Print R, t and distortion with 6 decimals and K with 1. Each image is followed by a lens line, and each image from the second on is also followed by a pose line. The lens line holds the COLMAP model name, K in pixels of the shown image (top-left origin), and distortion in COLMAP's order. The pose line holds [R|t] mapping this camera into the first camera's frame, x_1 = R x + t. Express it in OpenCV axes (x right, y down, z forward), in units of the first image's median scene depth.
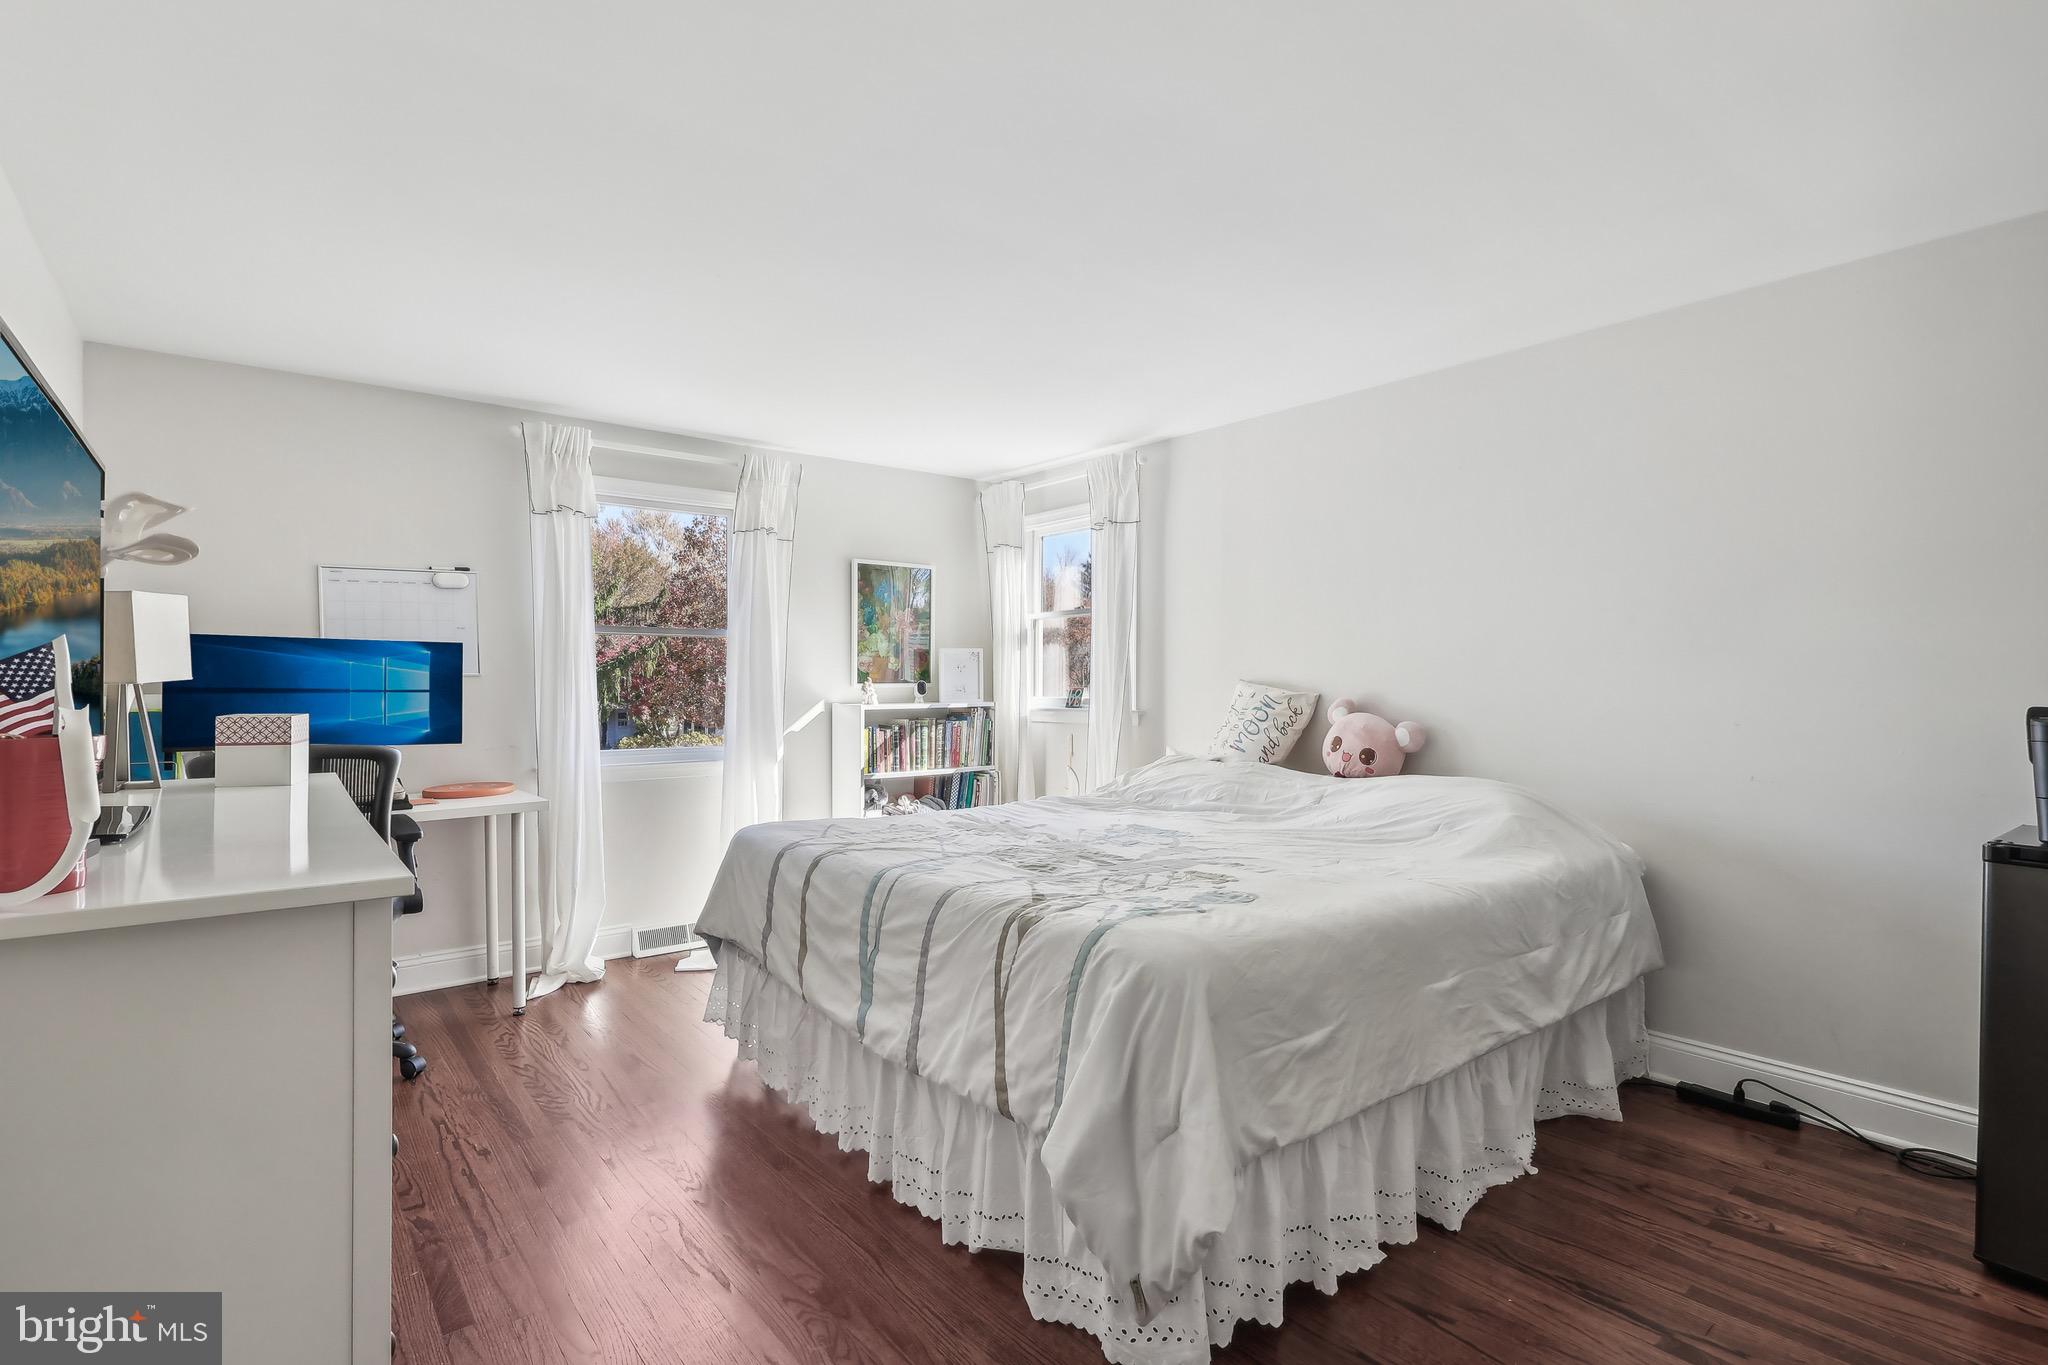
lens RADIAL K [[981.6, 0, 1026.9], [0, 981.6, 683.9], [0, 0, 1]] dist [0.000248, 0.000313]
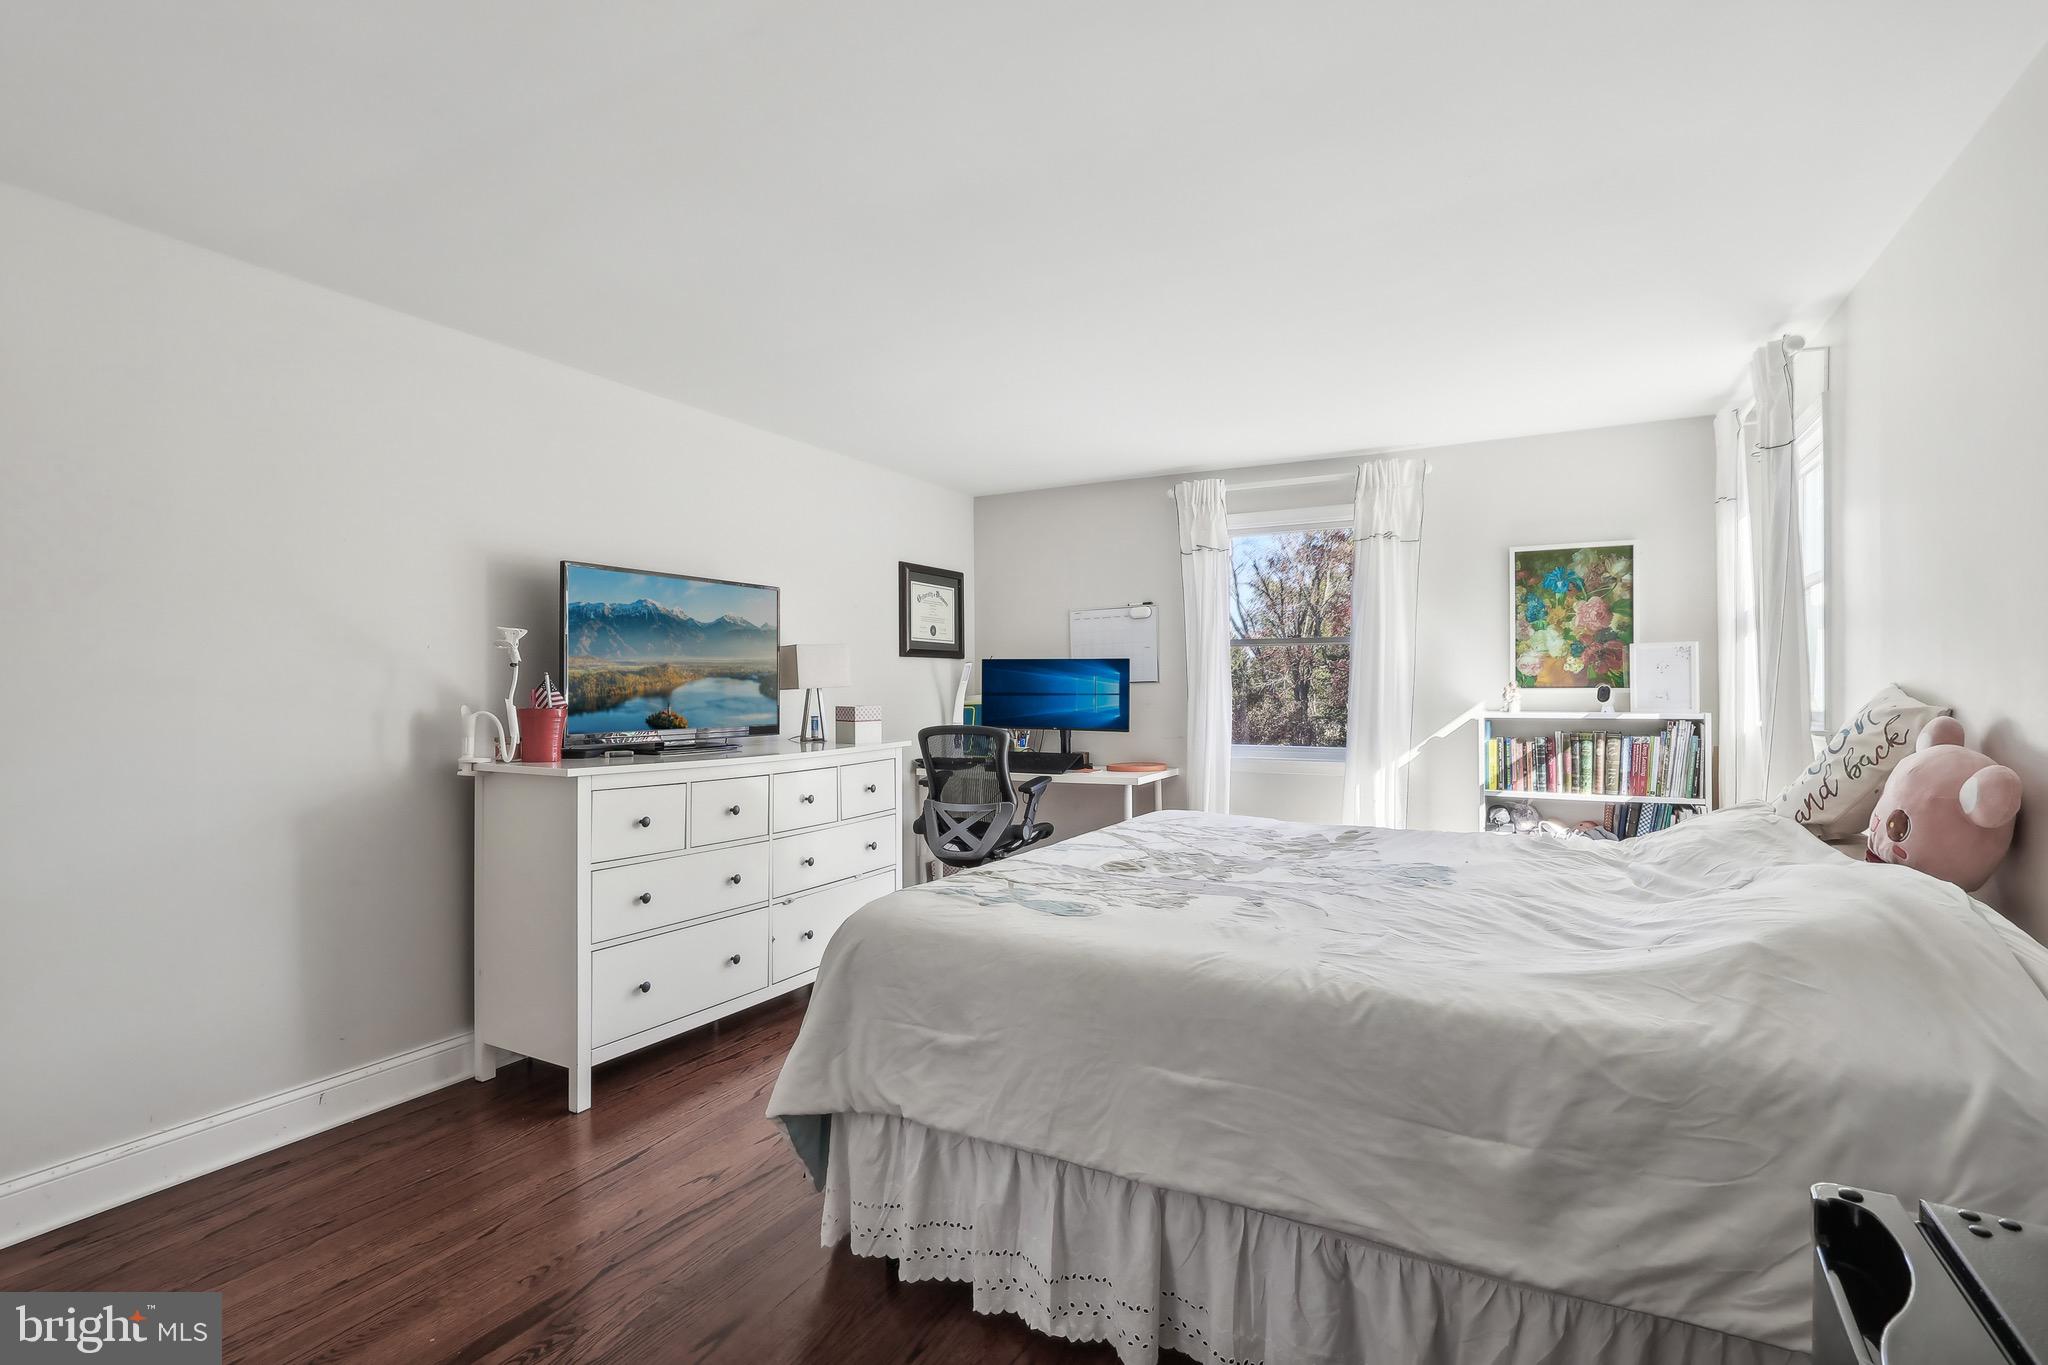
lens RADIAL K [[981.6, 0, 1025.2], [0, 981.6, 685.3], [0, 0, 1]] dist [0.000248, 0.000313]
pose [[0.389165, -0.002070, -0.921166, 0.479120], [0.000026, 0.999997, -0.002236, -0.001387], [0.921168, 0.000846, 0.389164, 0.255361]]
